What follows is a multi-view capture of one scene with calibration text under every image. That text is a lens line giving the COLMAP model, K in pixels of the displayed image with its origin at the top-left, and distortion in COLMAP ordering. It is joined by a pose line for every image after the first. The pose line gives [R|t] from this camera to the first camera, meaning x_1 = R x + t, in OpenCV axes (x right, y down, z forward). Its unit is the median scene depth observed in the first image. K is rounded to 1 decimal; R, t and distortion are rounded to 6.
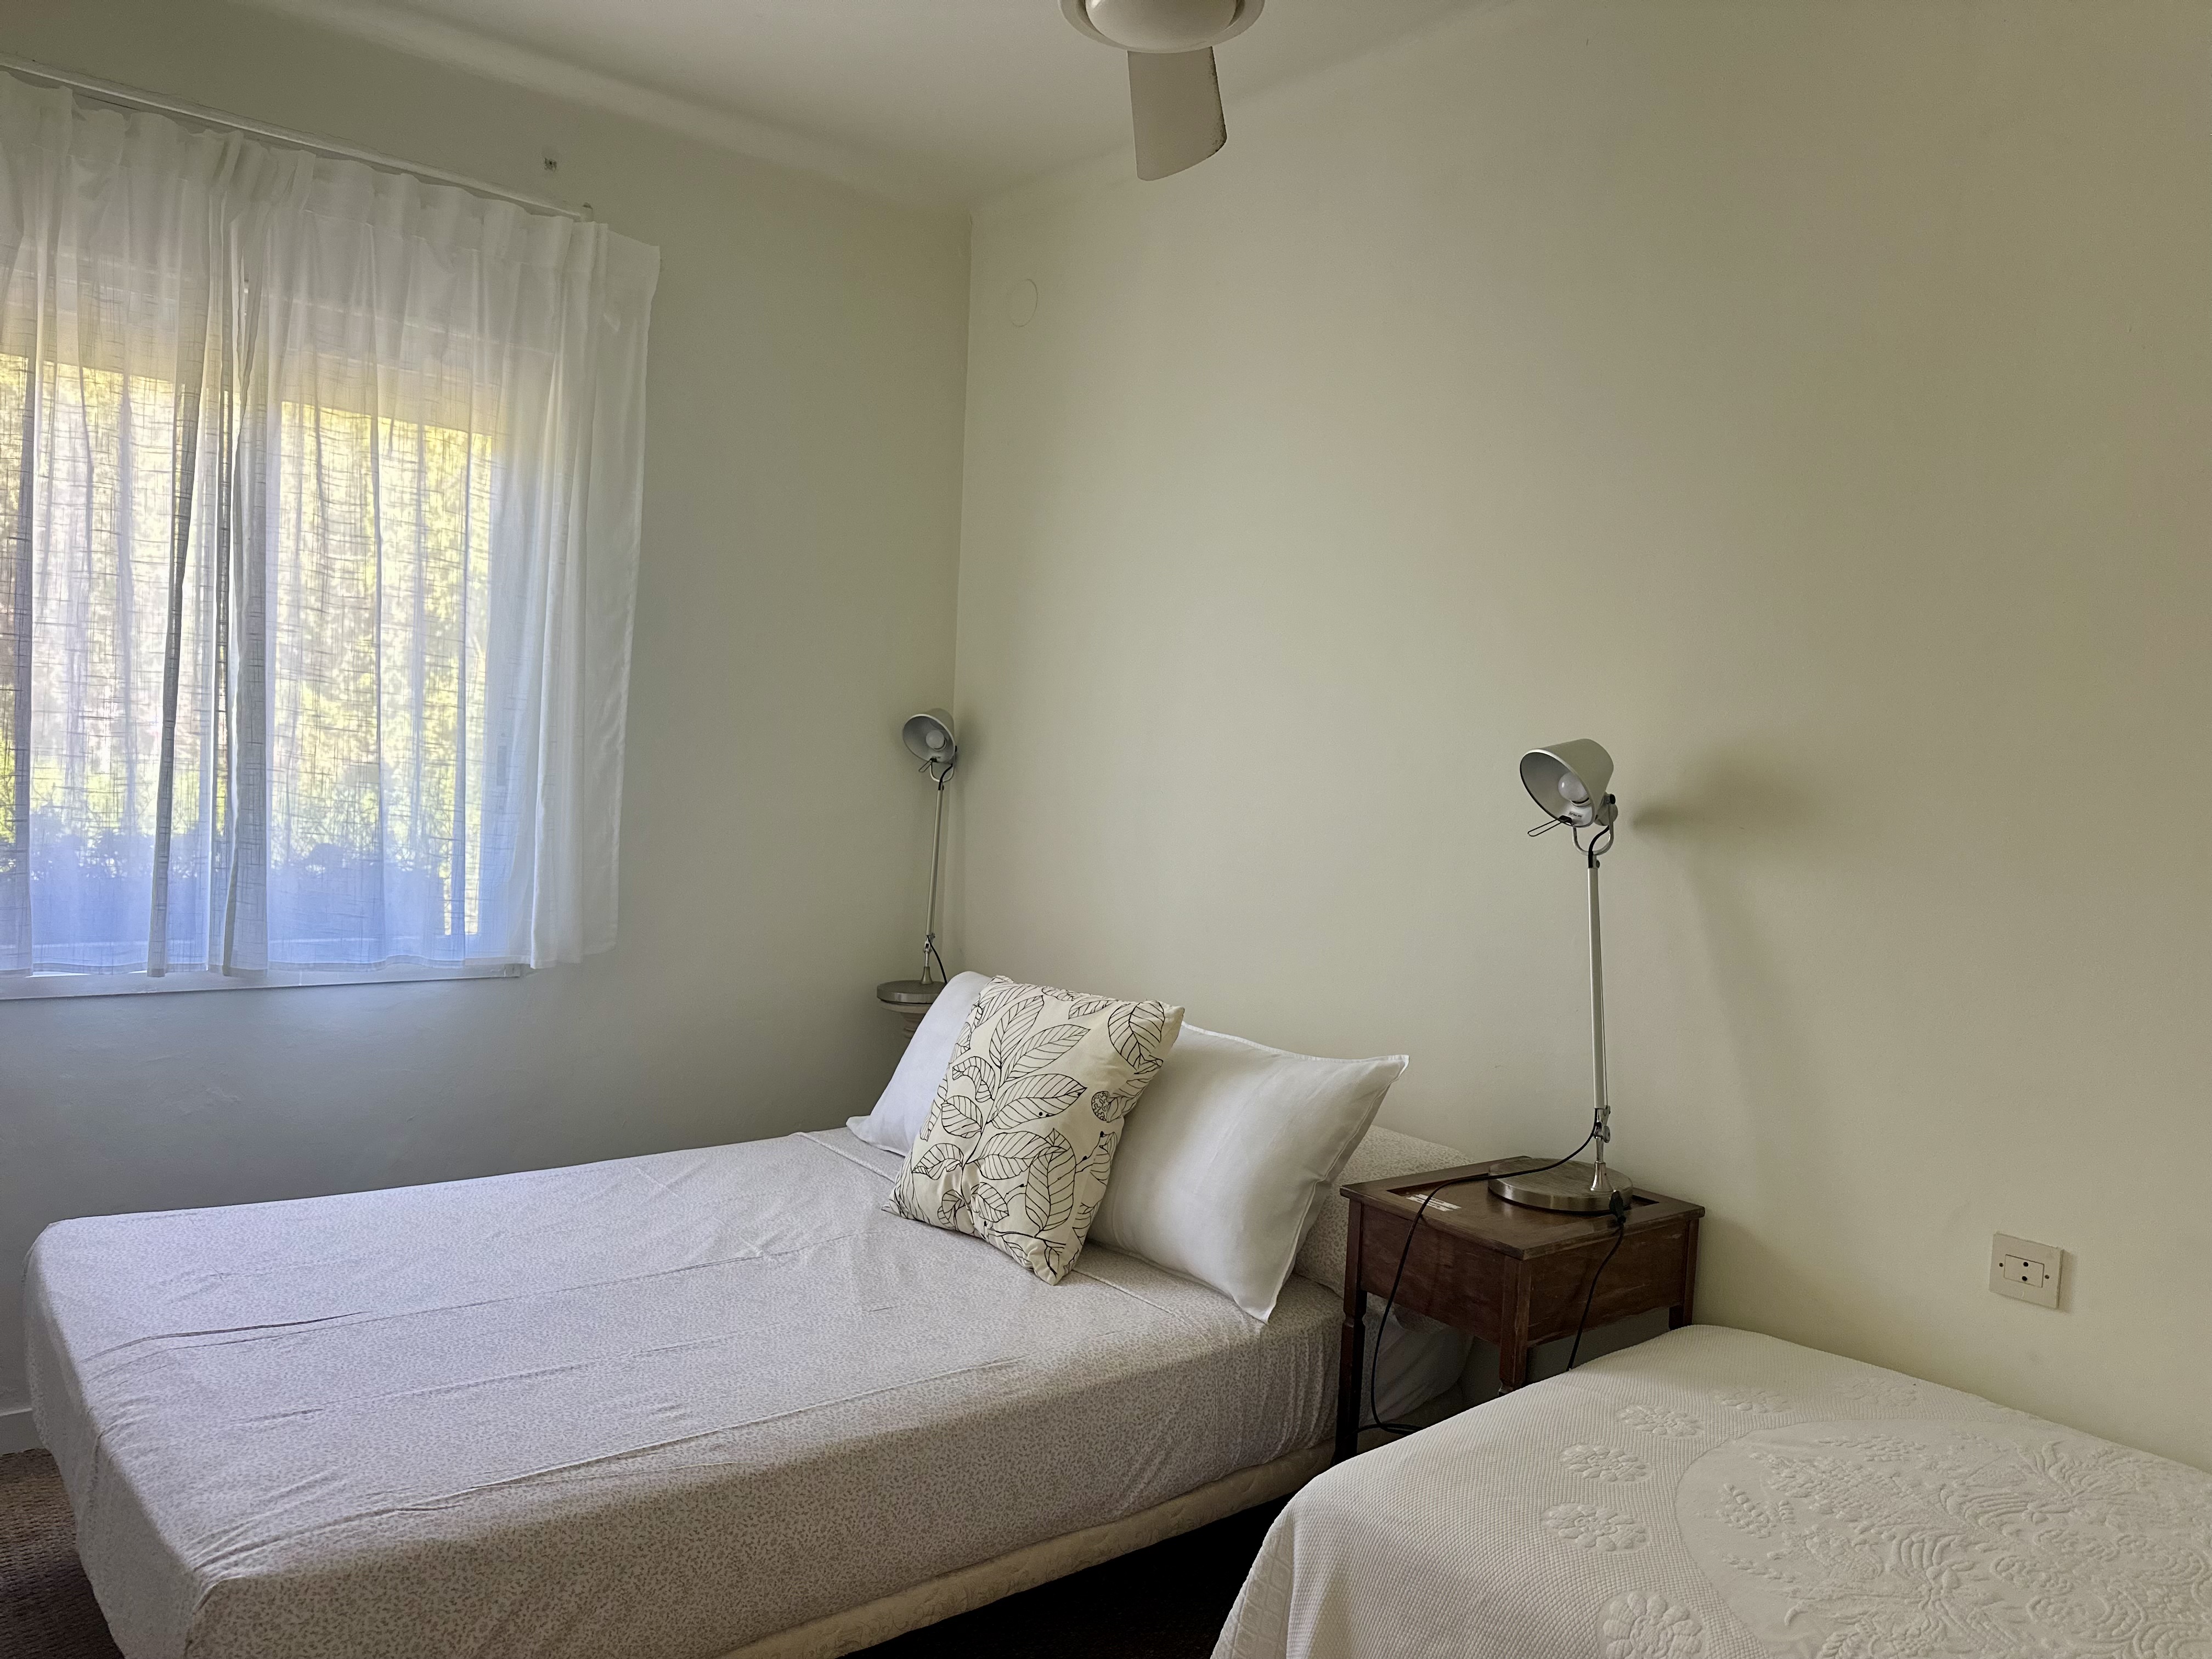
lens RADIAL K [[1523.9, 0, 1102.4], [0, 1523.9, 831.9], [0, 0, 1]] dist [0.041610, -0.079218]
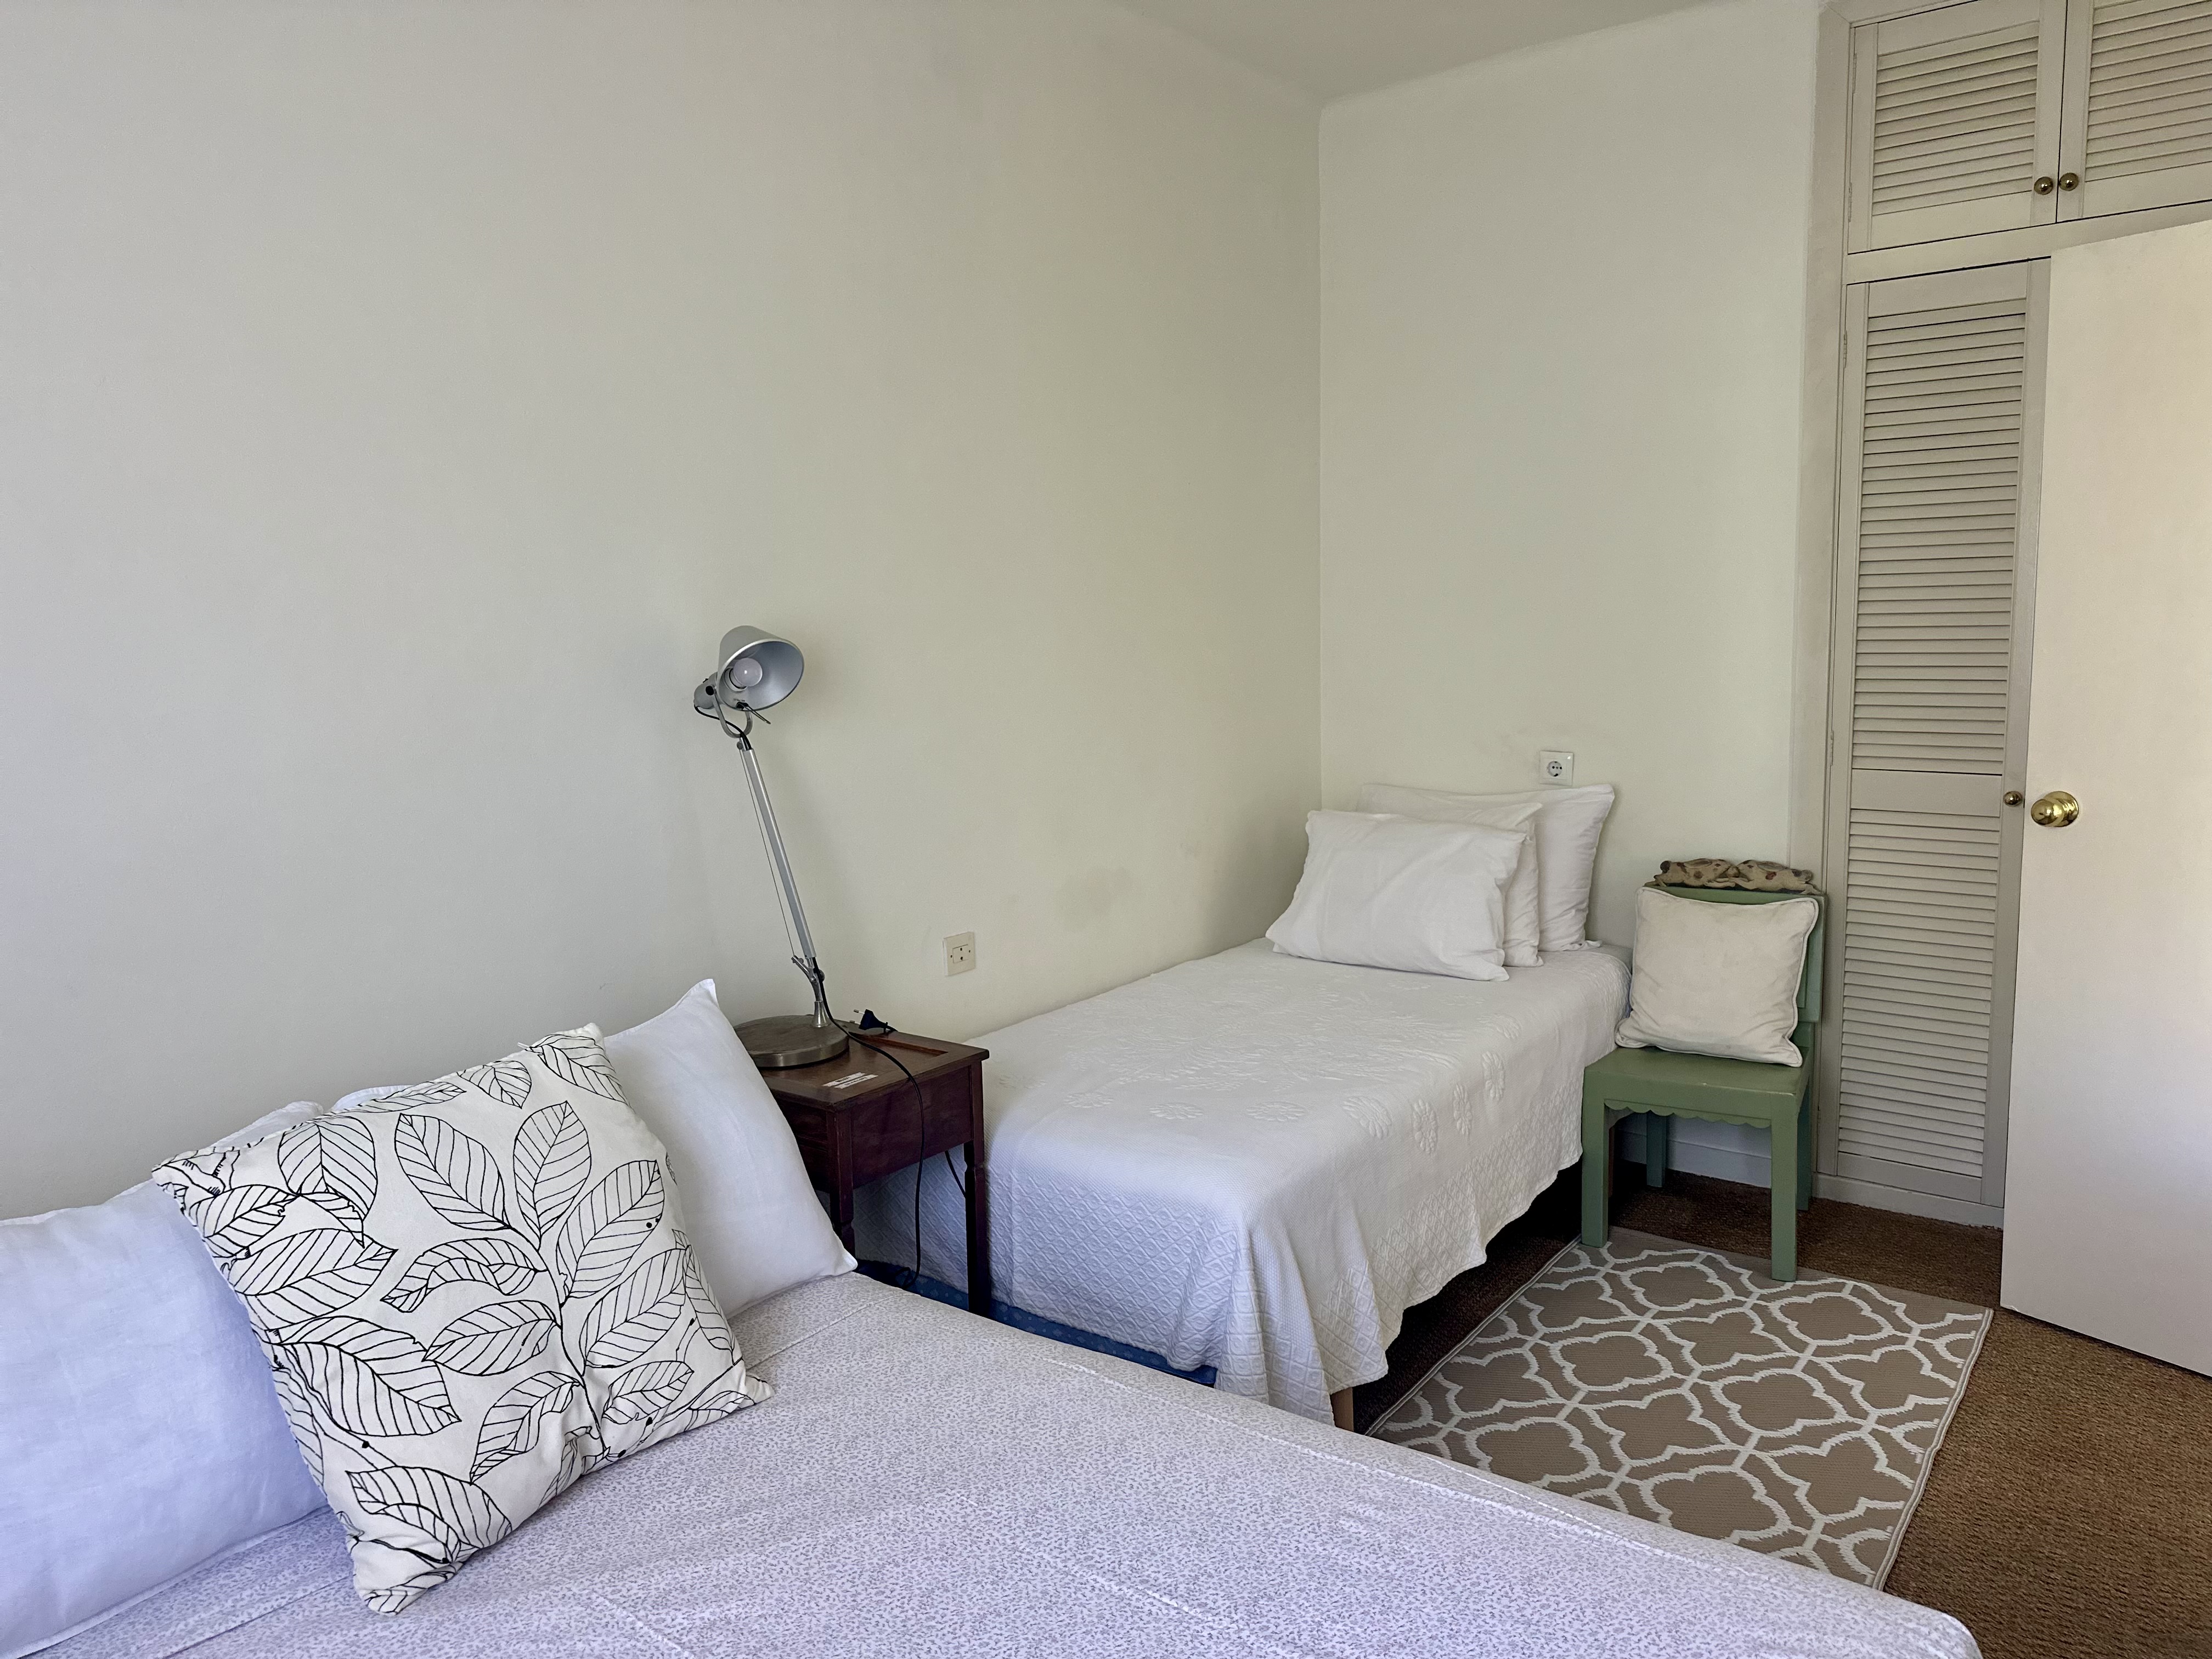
lens RADIAL K [[1523.9, 0, 1103.7], [0, 1523.9, 823.7], [0, 0, 1]] dist [0.041610, -0.079218]
pose [[-0.250967, -0.180947, 0.950933, -0.716402], [0.044823, 0.979147, 0.198145, -0.117672], [-0.966957, 0.092351, -0.237624, 0.961952]]
